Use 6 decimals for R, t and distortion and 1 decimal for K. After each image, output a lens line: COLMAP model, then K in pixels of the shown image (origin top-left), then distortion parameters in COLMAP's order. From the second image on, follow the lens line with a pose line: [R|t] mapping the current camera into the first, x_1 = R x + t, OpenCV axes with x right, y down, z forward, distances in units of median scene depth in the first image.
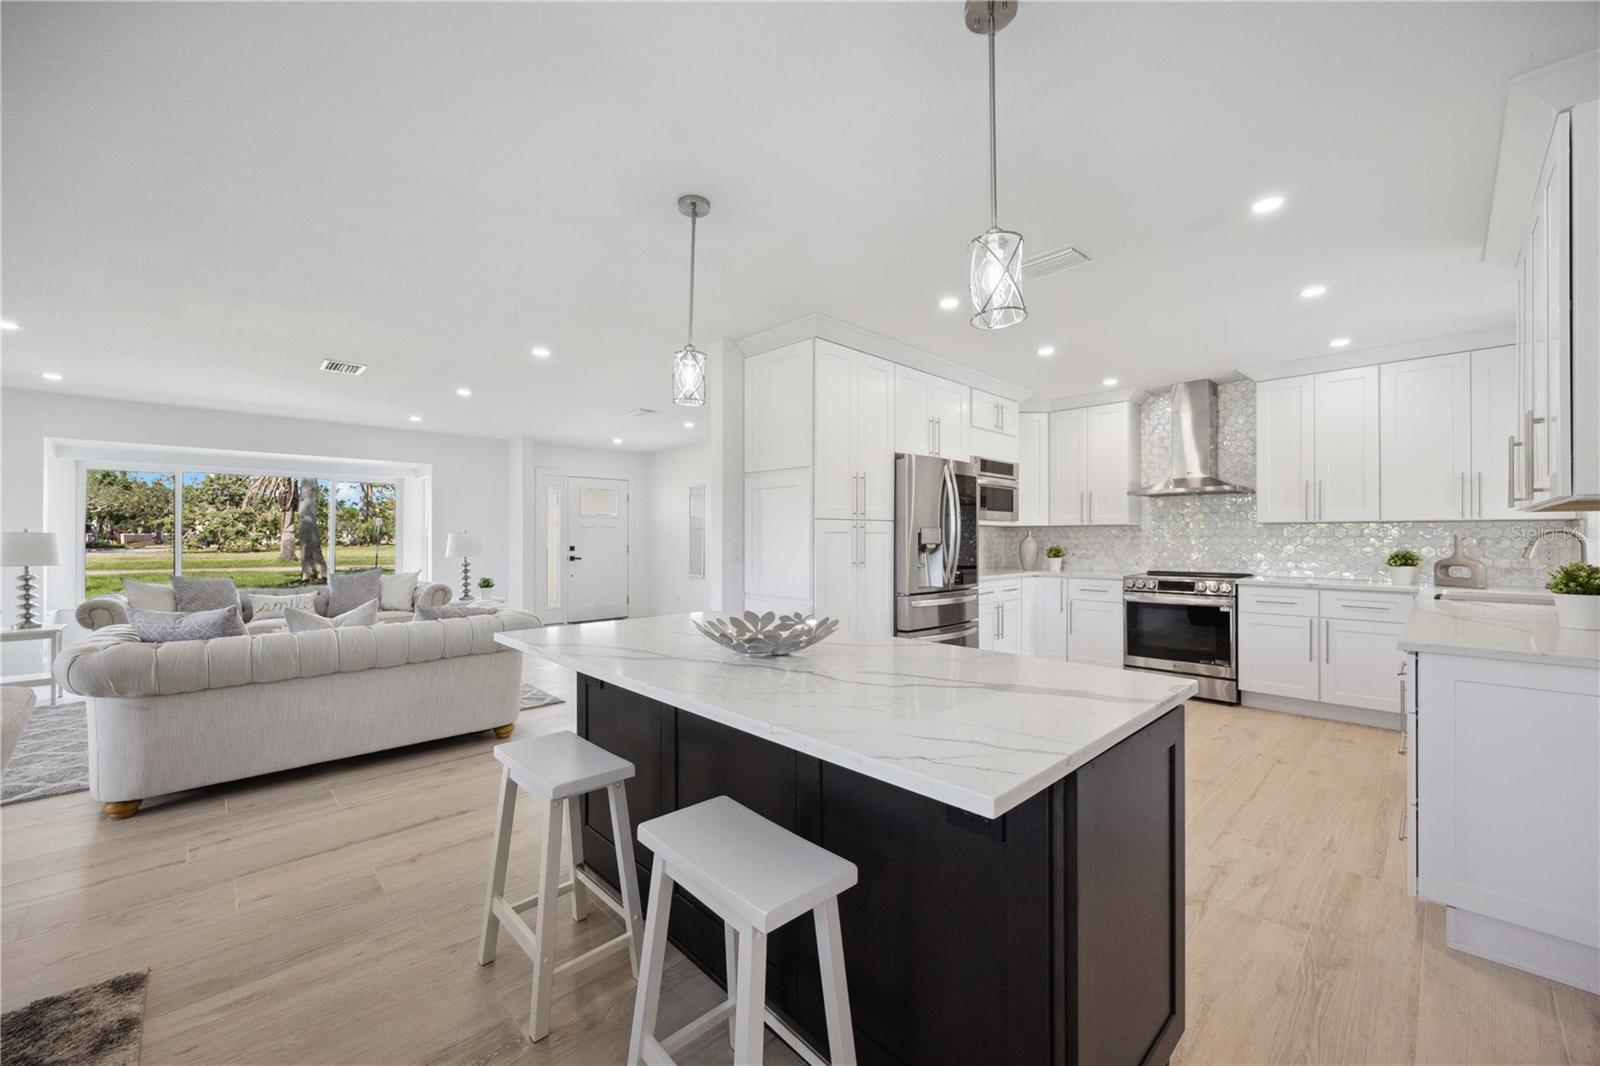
lens RADIAL K [[623.6, 0, 794.2], [0, 623.6, 539.0], [0, 0, 1]] dist [-0.000983, -0.000022]
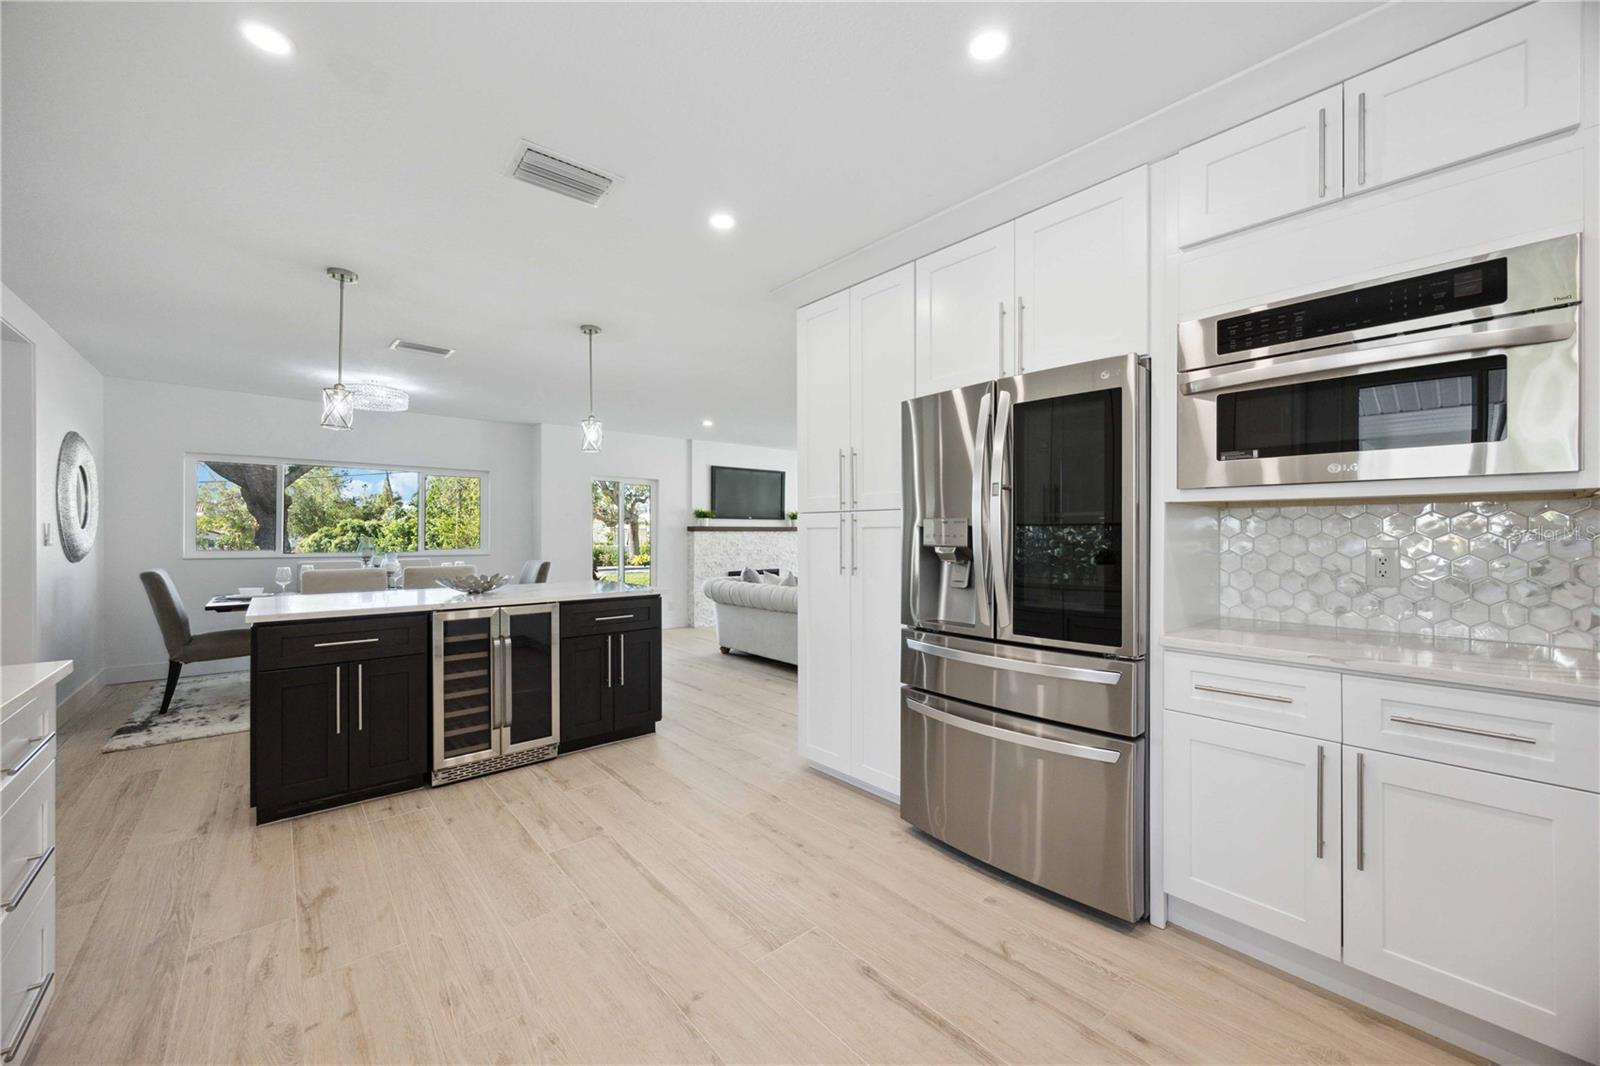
lens RADIAL K [[611.5, 0, 800.0], [0, 611.5, 533.0], [0, 0, 1]] dist [-0.001561, -0.000415]
pose [[-0.046321, -0.001081, -0.998926, 0.775999], [-0.004785, 0.999988, -0.000861, -0.002912], [0.998915, 0.004740, -0.046325, 0.894220]]
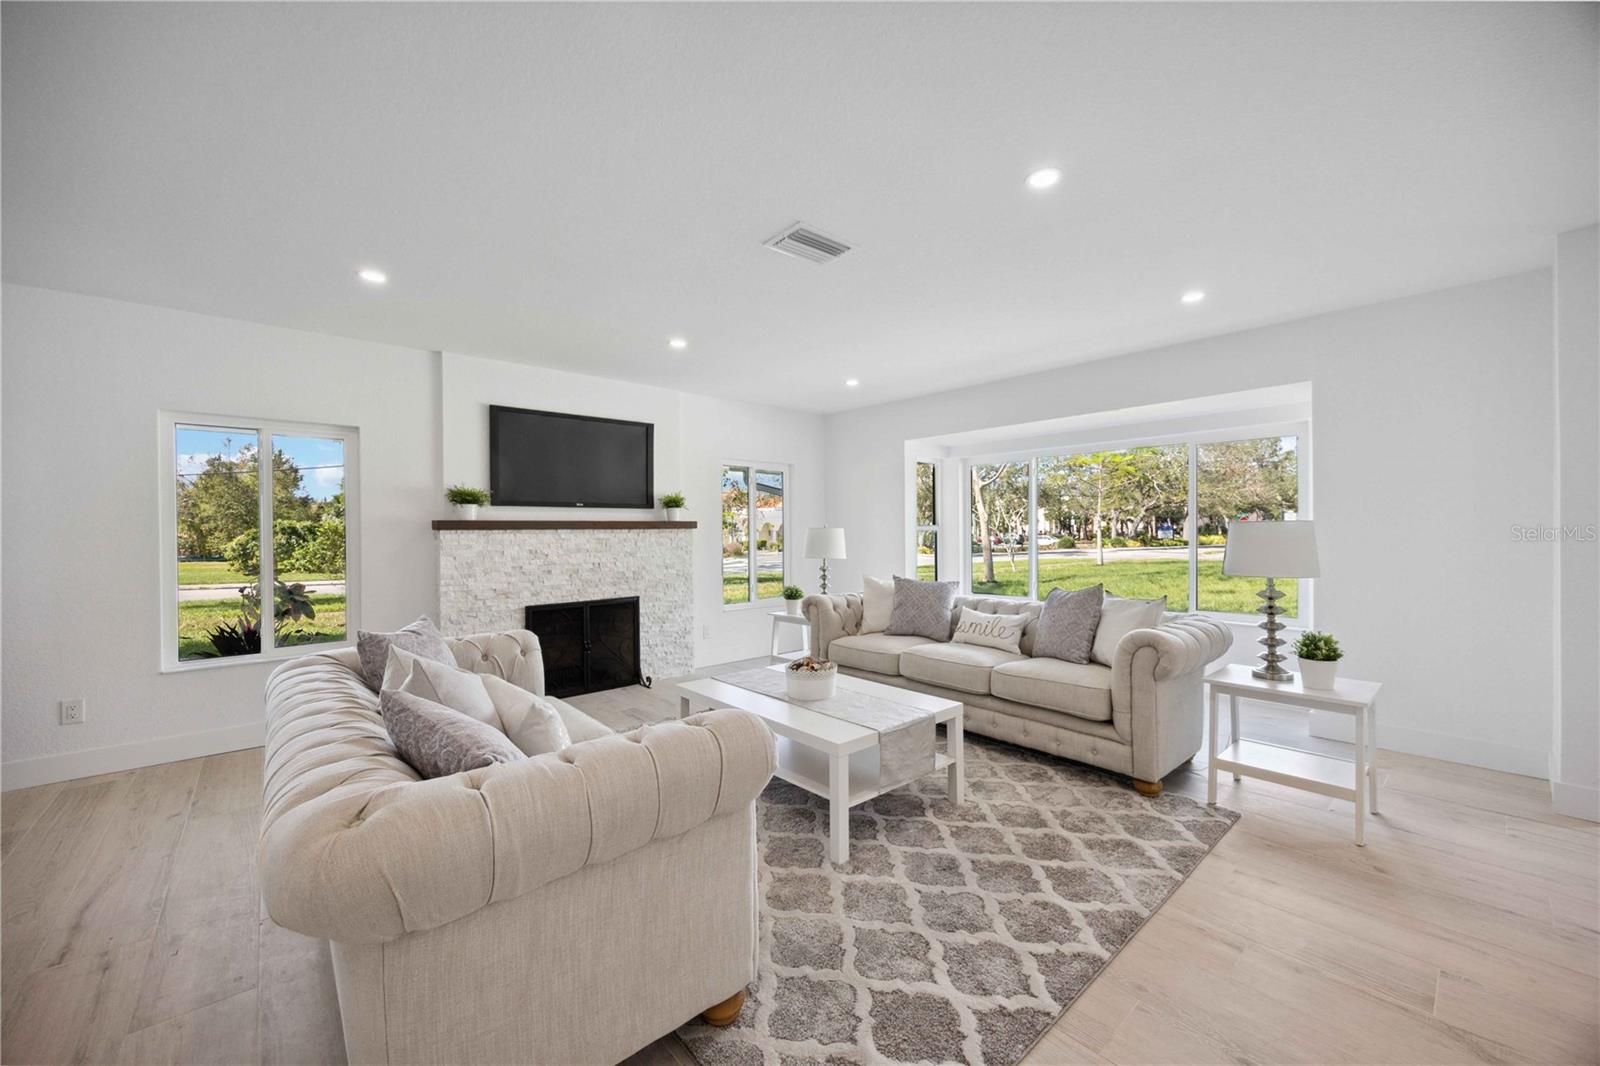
lens RADIAL K [[613.4, 0, 799.0], [0, 613.4, 536.6], [0, 0, 1]] dist [-0.000908, 0.000020]
pose [[-0.048553, 0.007404, -0.998793, -0.155255], [0.002598, 0.999970, 0.007287, -0.003253], [0.998817, -0.002241, -0.048571, 1.091164]]
